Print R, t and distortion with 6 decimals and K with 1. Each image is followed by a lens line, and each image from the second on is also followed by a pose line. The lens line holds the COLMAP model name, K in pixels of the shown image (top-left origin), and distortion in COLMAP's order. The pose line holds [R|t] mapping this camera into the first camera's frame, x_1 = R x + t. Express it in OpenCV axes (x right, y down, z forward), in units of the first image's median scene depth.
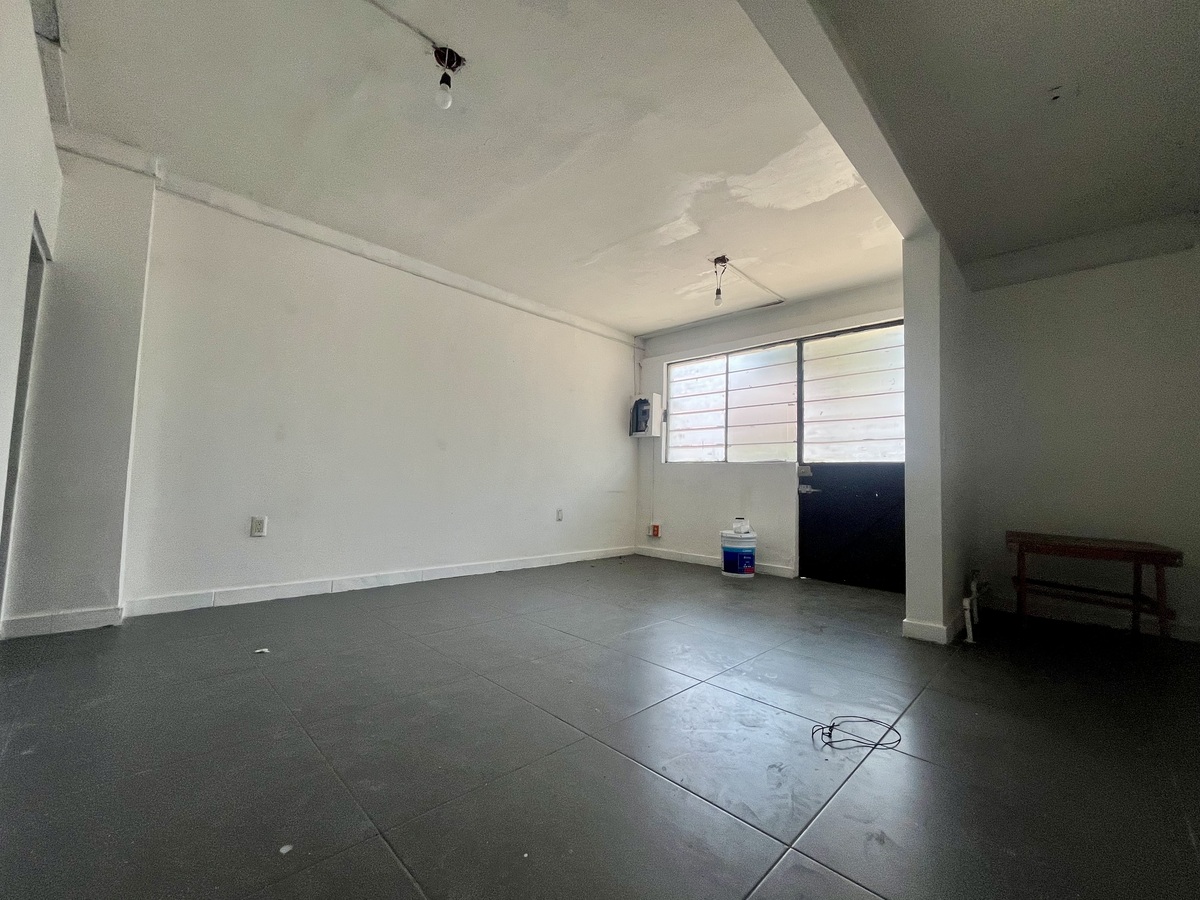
lens RADIAL K [[480.9, 0, 600.0], [0, 480.9, 451.1], [0, 0, 1]] dist [-0.001150, 0.000336]
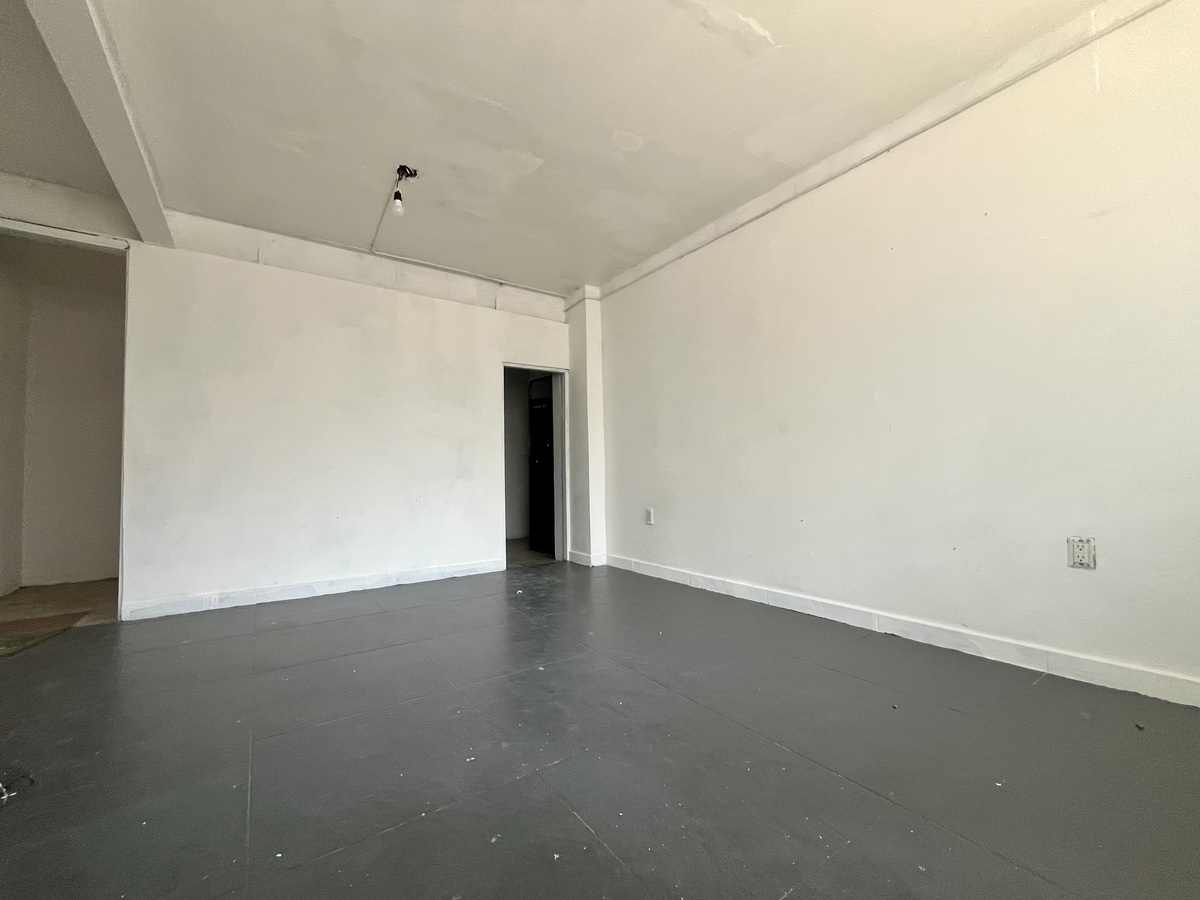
lens RADIAL K [[480.9, 0, 600.2], [0, 480.9, 448.0], [0, 0, 1]] dist [-0.001150, 0.000336]
pose [[-0.164451, -0.078705, -0.983240, 0.471010], [0.081895, 0.992281, -0.093126, 0.072077], [0.982980, -0.095838, -0.156736, 0.907771]]
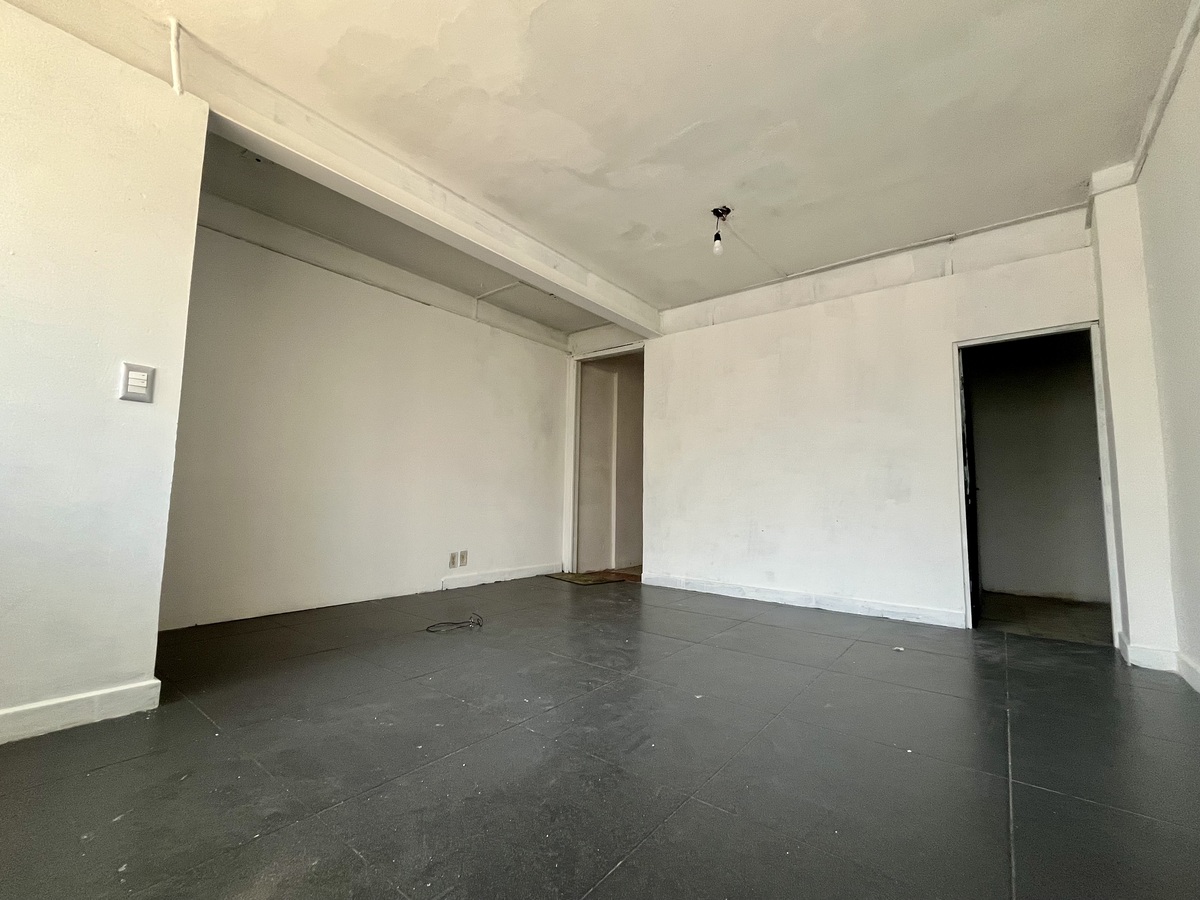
lens RADIAL K [[506.5, 0, 603.0], [0, 506.5, 451.7], [0, 0, 1]] dist [-0.003931, -0.000004]
pose [[-0.989946, -0.057995, -0.129013, 0.114329], [-0.035872, 0.985199, -0.167621, 0.103098], [0.136824, -0.161308, -0.977373, 1.271897]]
